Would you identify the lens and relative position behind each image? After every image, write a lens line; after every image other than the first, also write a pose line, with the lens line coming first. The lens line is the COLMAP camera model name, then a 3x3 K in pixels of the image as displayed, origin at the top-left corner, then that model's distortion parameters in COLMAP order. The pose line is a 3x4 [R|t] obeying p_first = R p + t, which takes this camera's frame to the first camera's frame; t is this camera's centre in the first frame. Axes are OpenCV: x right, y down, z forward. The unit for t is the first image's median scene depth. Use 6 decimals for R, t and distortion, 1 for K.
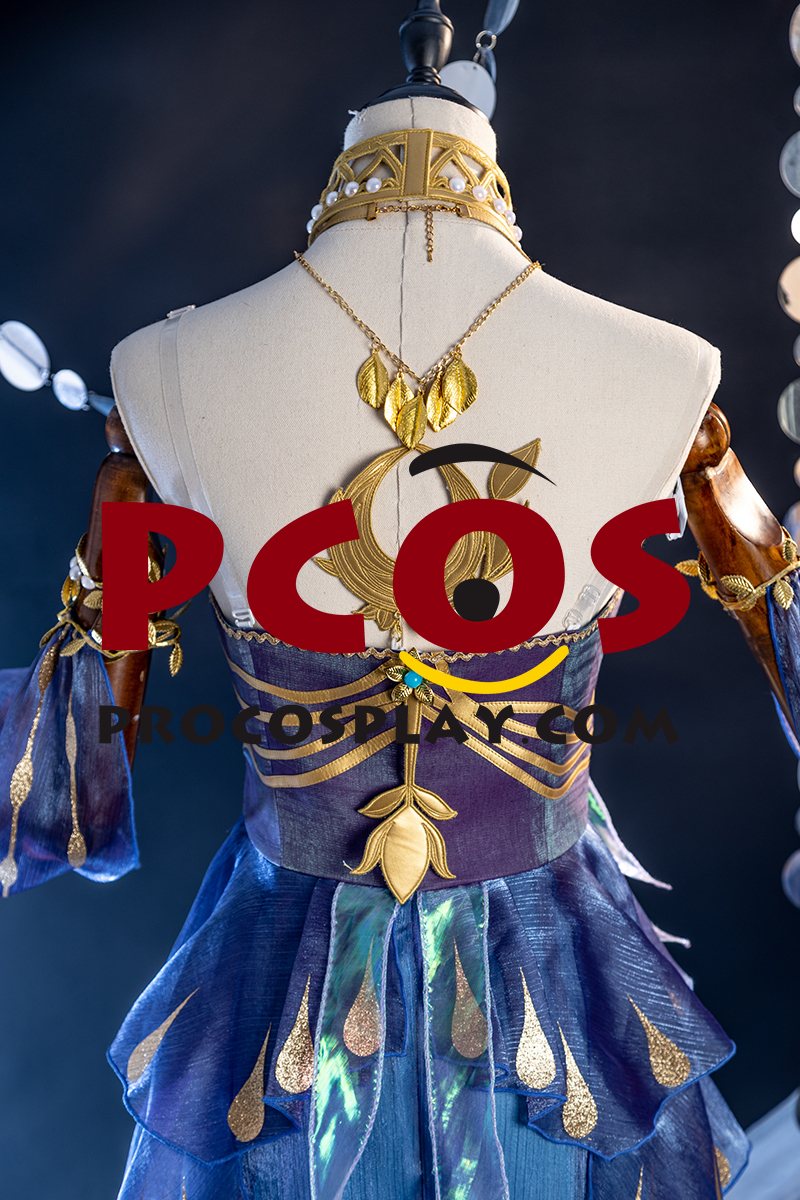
lens RADIAL K [[2467.6, 0, 399.3], [0, 2467.6, 600.6], [0, 0, 1]] dist [0.039512, 0.000000]
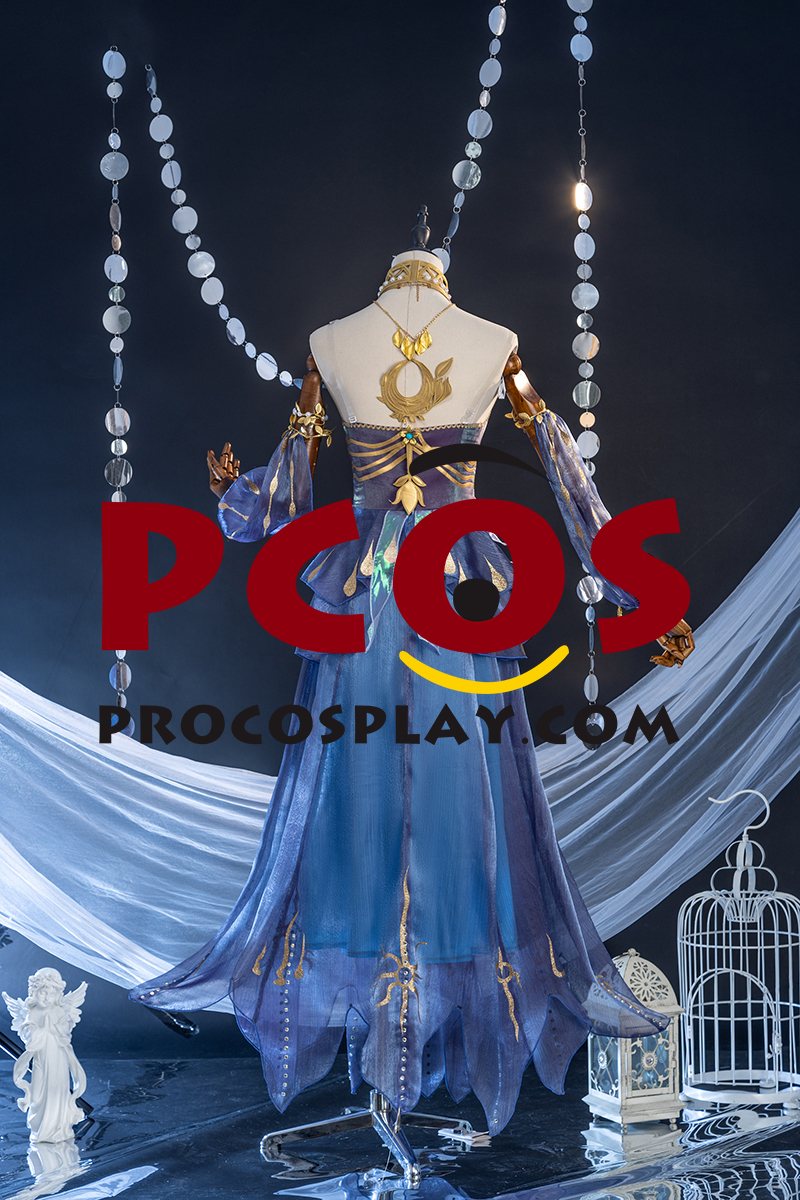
lens RADIAL K [[2318.9, 0, 400.6], [0, 2318.9, 599.4], [0, 0, 1]] dist [-0.024957, 0.000000]
pose [[0.999006, 0.015459, -0.041818, 0.111037], [-0.020809, 0.991203, -0.130707, 0.570796], [0.039430, 0.131447, 0.990539, -1.685486]]
